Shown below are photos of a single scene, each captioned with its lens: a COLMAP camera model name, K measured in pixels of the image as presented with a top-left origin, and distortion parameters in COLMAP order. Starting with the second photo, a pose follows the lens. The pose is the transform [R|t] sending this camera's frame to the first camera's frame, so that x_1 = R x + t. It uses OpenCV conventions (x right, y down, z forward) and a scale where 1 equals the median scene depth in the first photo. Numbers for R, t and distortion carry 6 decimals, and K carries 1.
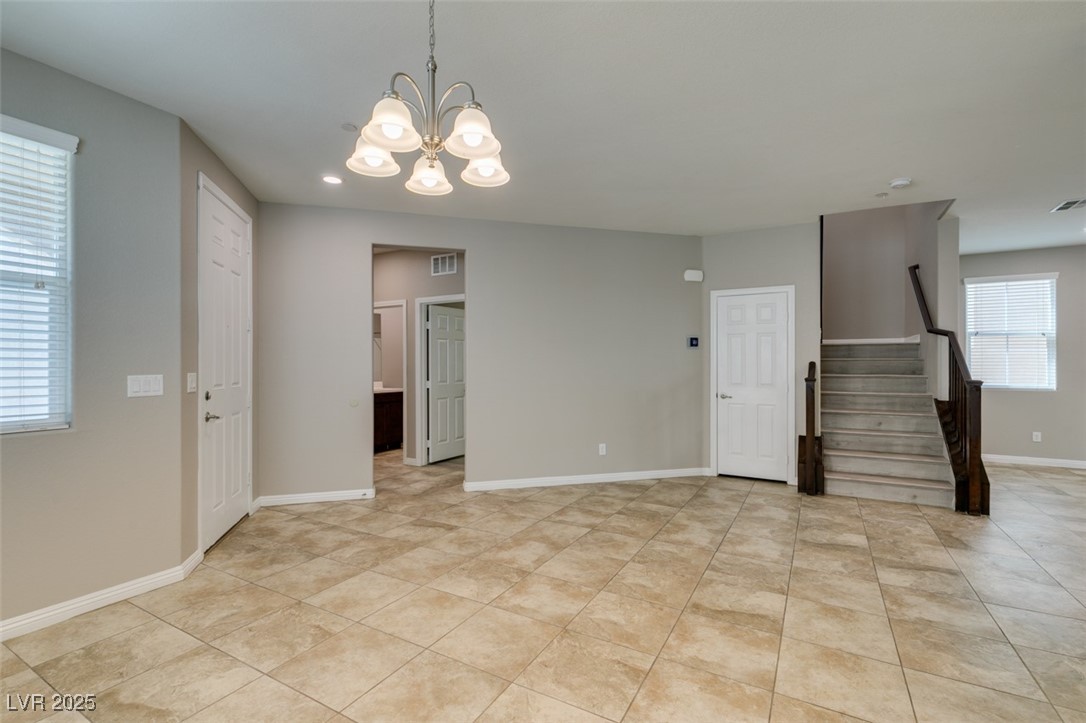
lens RADIAL K [[485.7, 0, 547.9], [0, 485.7, 362.4], [0, 0, 1]] dist [0.005200, -0.001433]
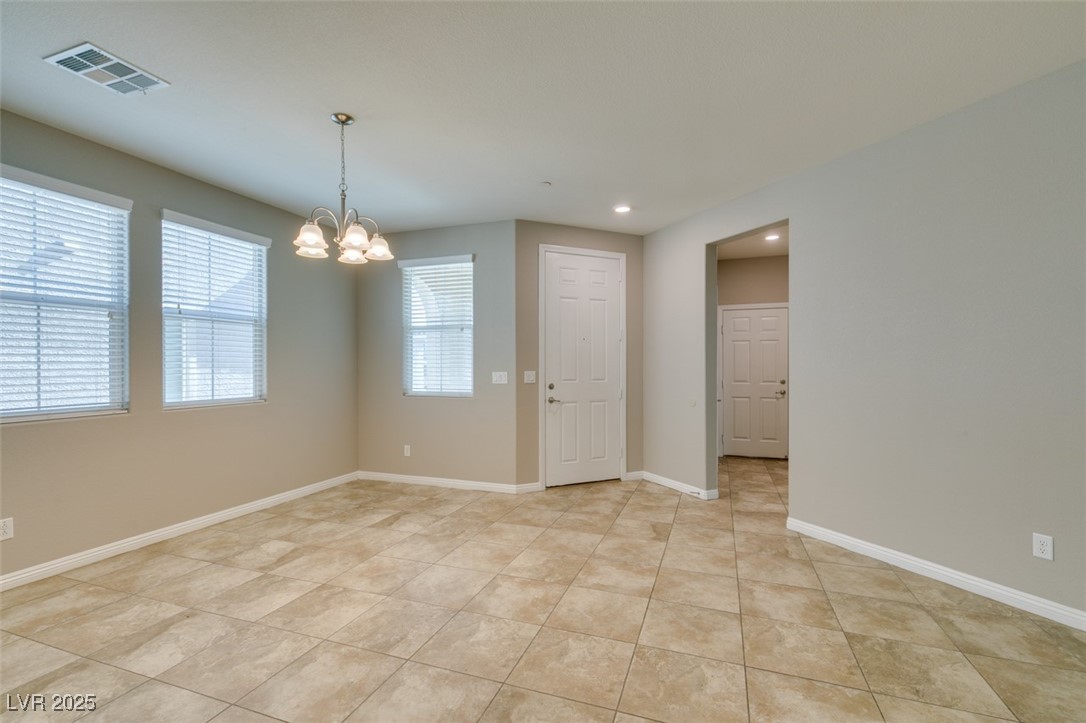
lens RADIAL K [[485.7, 0, 540.8], [0, 485.7, 363.9], [0, 0, 1]] dist [0.005200, -0.001433]
pose [[0.164384, -0.002050, -0.986394, 0.772154], [0.003786, 0.999992, -0.001447, -0.000073], [0.986389, -0.003496, 0.164390, 0.680909]]
